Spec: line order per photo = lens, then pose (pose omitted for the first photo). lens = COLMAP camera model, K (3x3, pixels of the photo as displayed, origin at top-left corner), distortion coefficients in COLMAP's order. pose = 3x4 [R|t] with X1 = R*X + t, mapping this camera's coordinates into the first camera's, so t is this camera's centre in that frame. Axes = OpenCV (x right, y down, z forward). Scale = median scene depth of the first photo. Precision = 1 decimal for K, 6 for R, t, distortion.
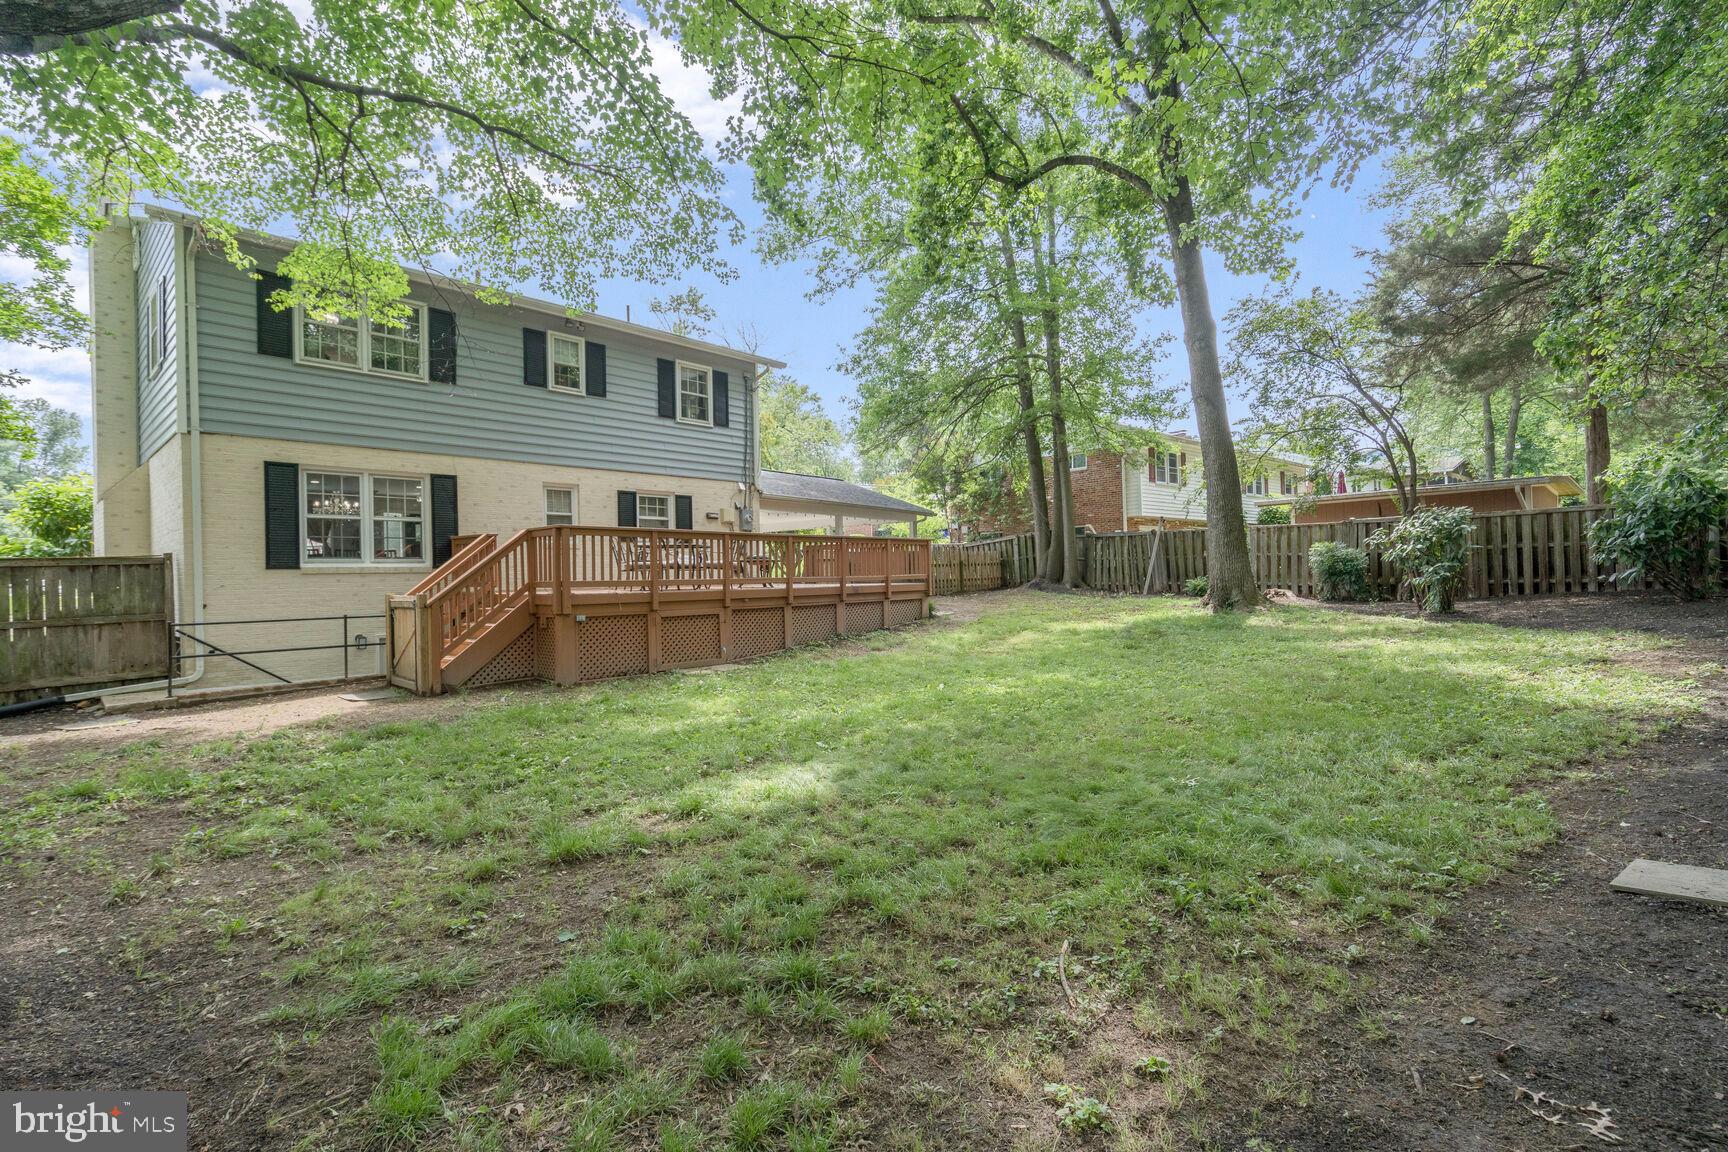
lens RADIAL K [[791.8, 0, 866.3], [0, 791.8, 561.5], [0, 0, 1]] dist [0.001574, 0.000369]
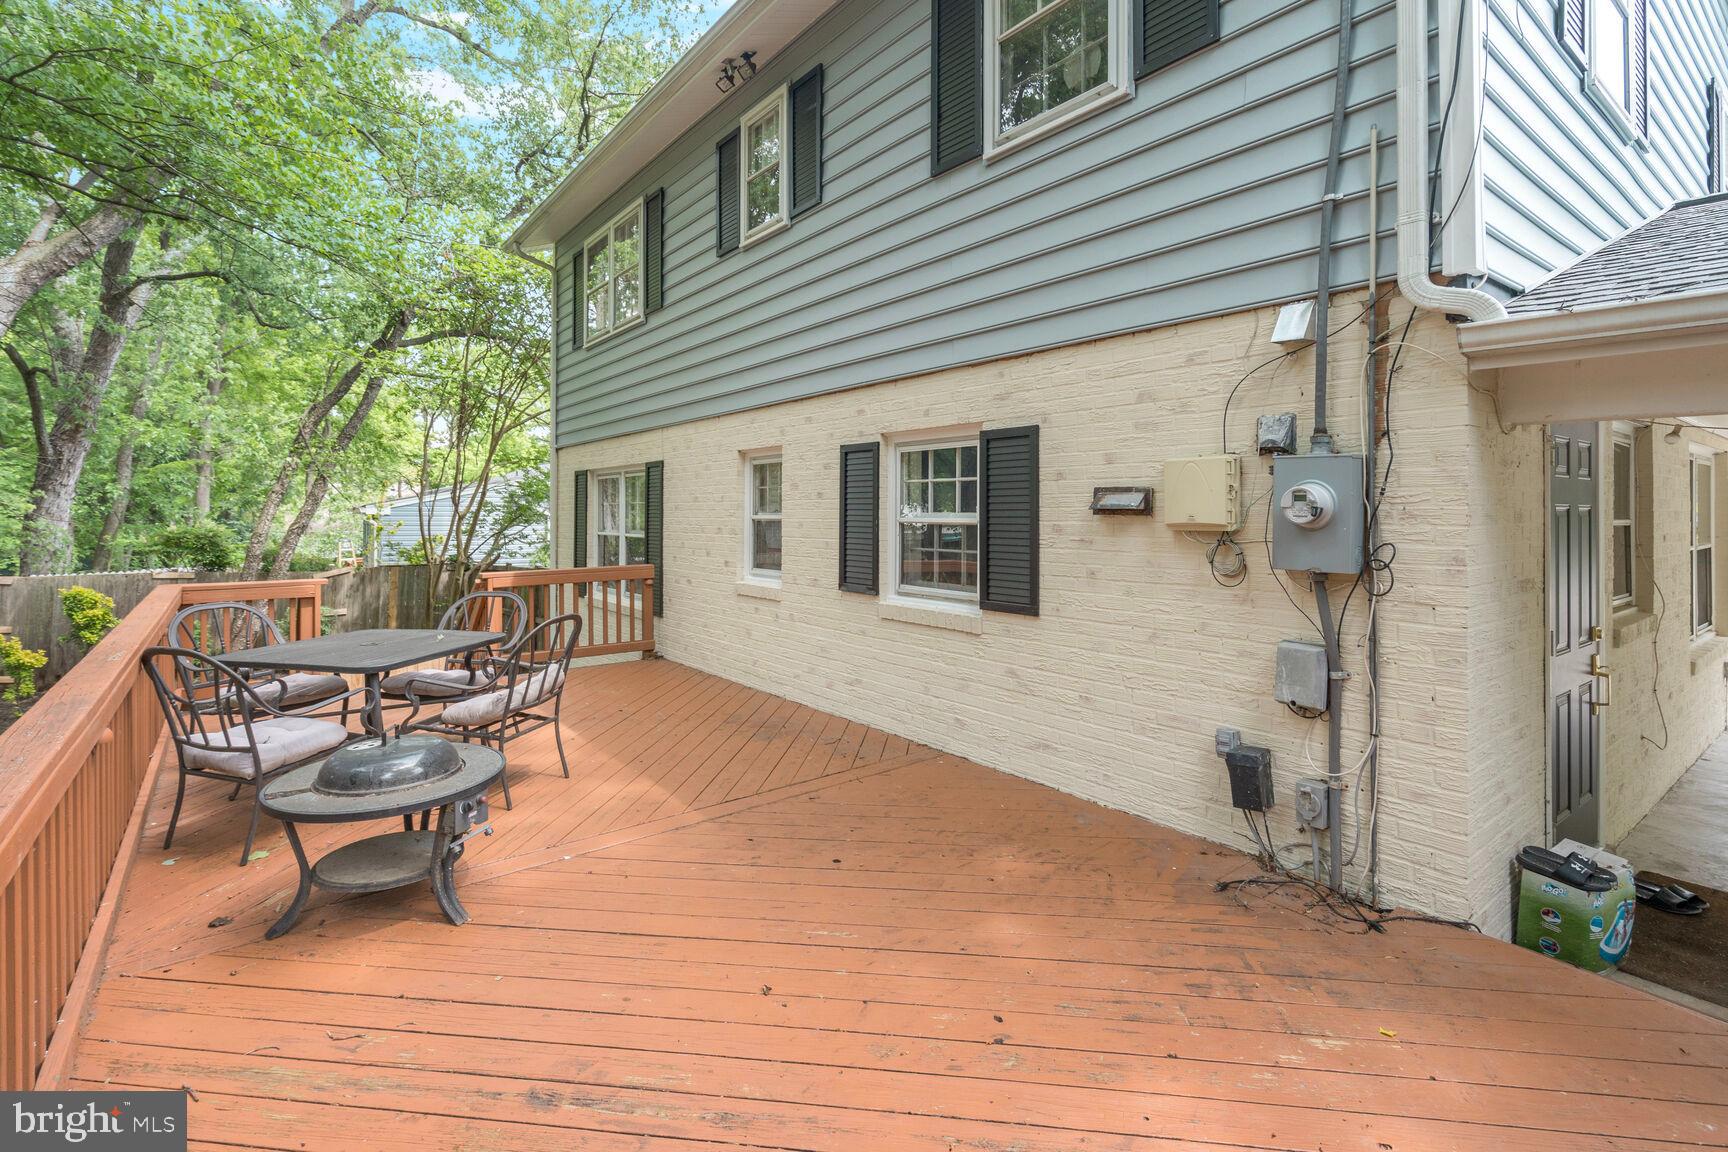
lens RADIAL K [[810.4, 0, 855.2], [0, 810.4, 516.1], [0, 0, 1]] dist [-0.000433, -0.000115]
pose [[-0.188450, 0.017370, -0.981929, 0.045539], [0.010337, 0.999823, 0.015703, -0.064255], [0.982028, -0.007191, -0.188596, 1.088122]]
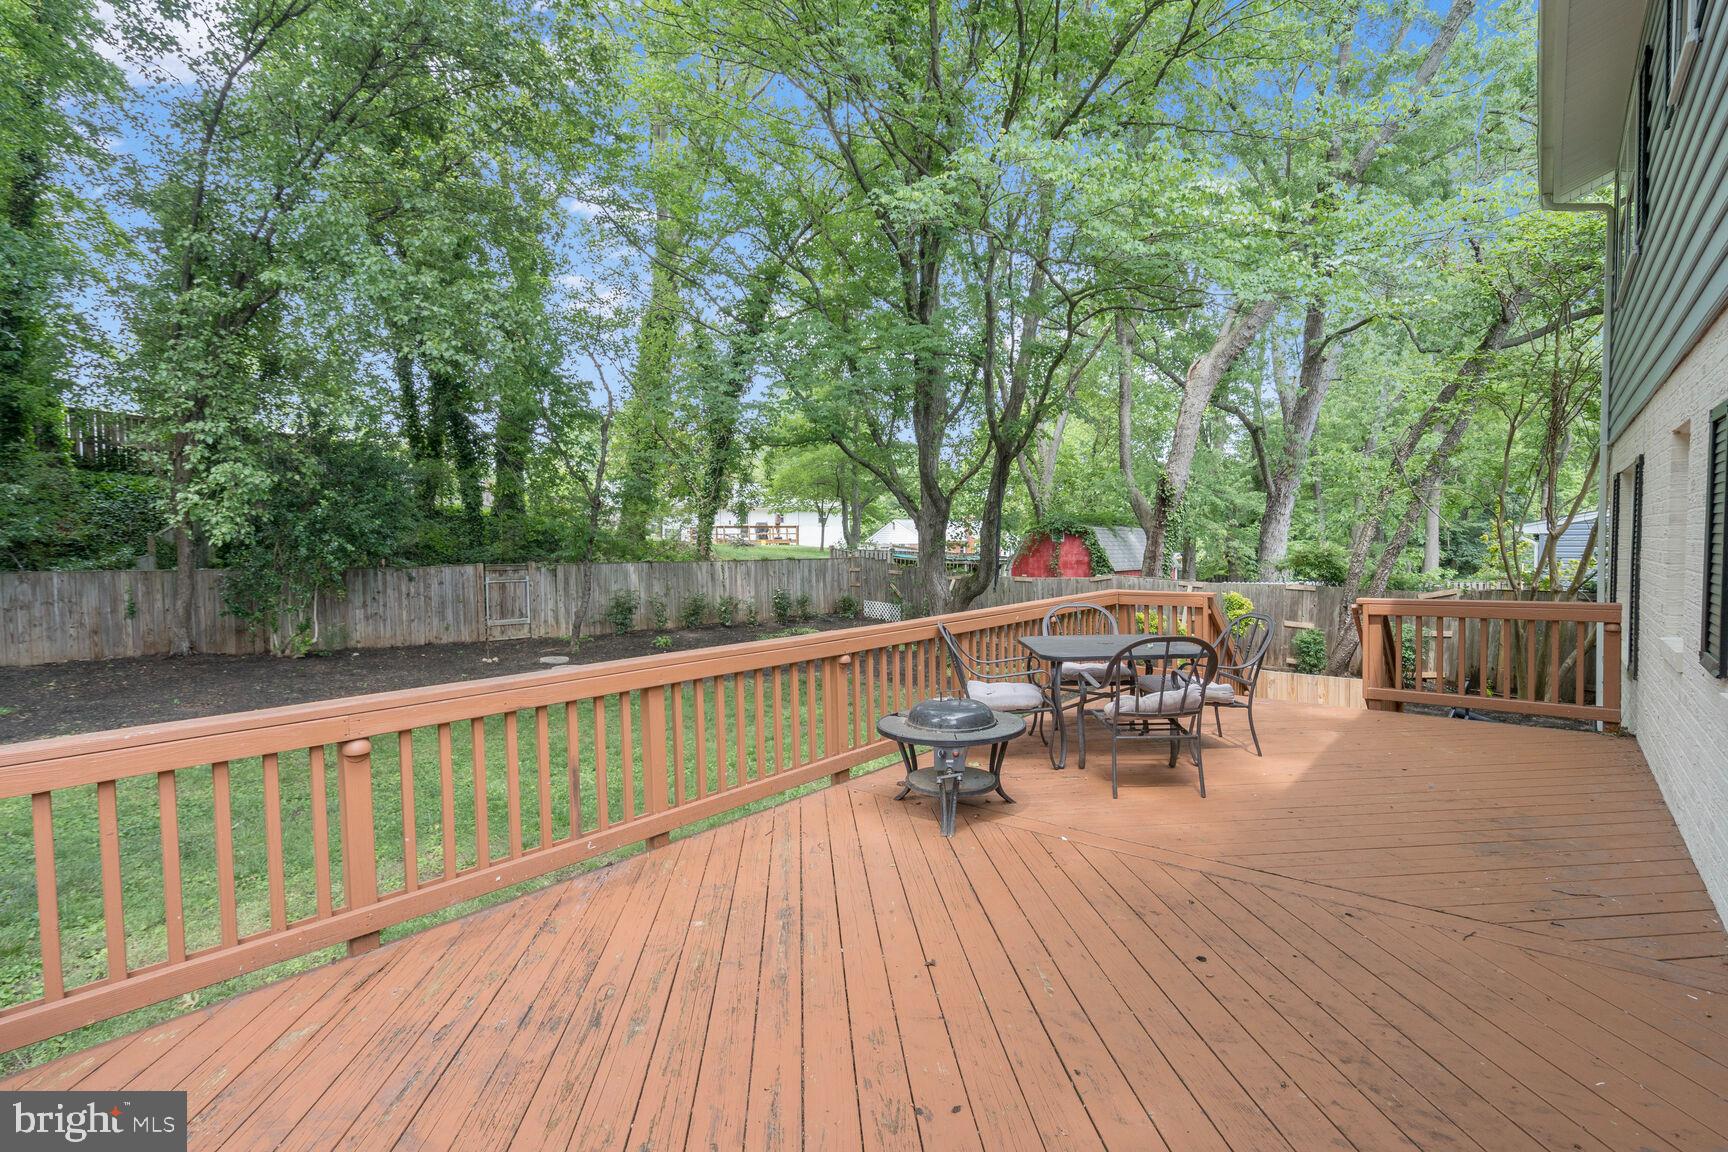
lens RADIAL K [[788.5, 0, 864.0], [0, 788.5, 576.0], [0, 0, 1]] dist [-0.003091, -0.000127]
pose [[-0.999337, 0.025500, -0.025973, -0.082104], [0.024528, 0.999011, 0.037074, -0.061103], [0.026893, 0.036413, -0.998975, 1.204336]]
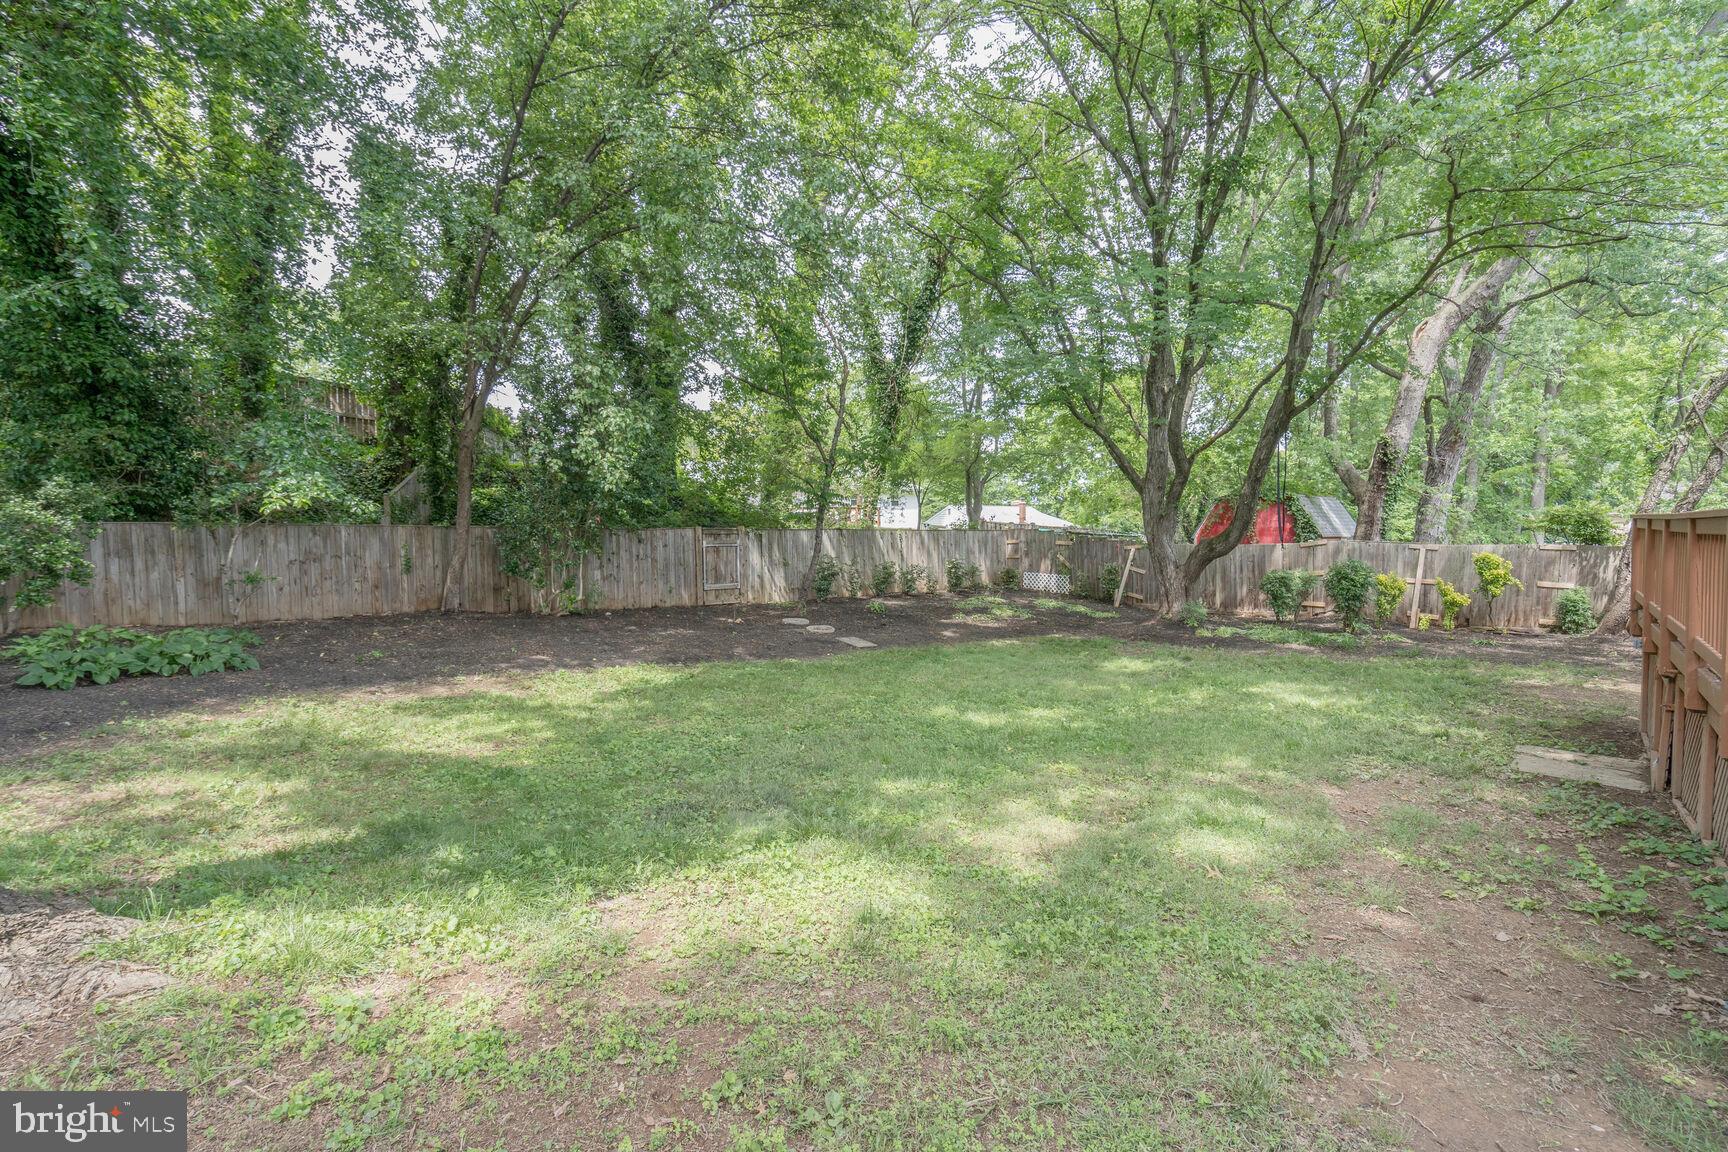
lens RADIAL K [[791.8, 0, 866.3], [0, 791.8, 561.5], [0, 0, 1]] dist [0.001574, 0.000369]
pose [[-0.999318, 0.024952, -0.027222, 0.234434], [0.024154, 0.999280, 0.029262, -0.028190], [0.027932, 0.028584, -0.999201, 1.189074]]
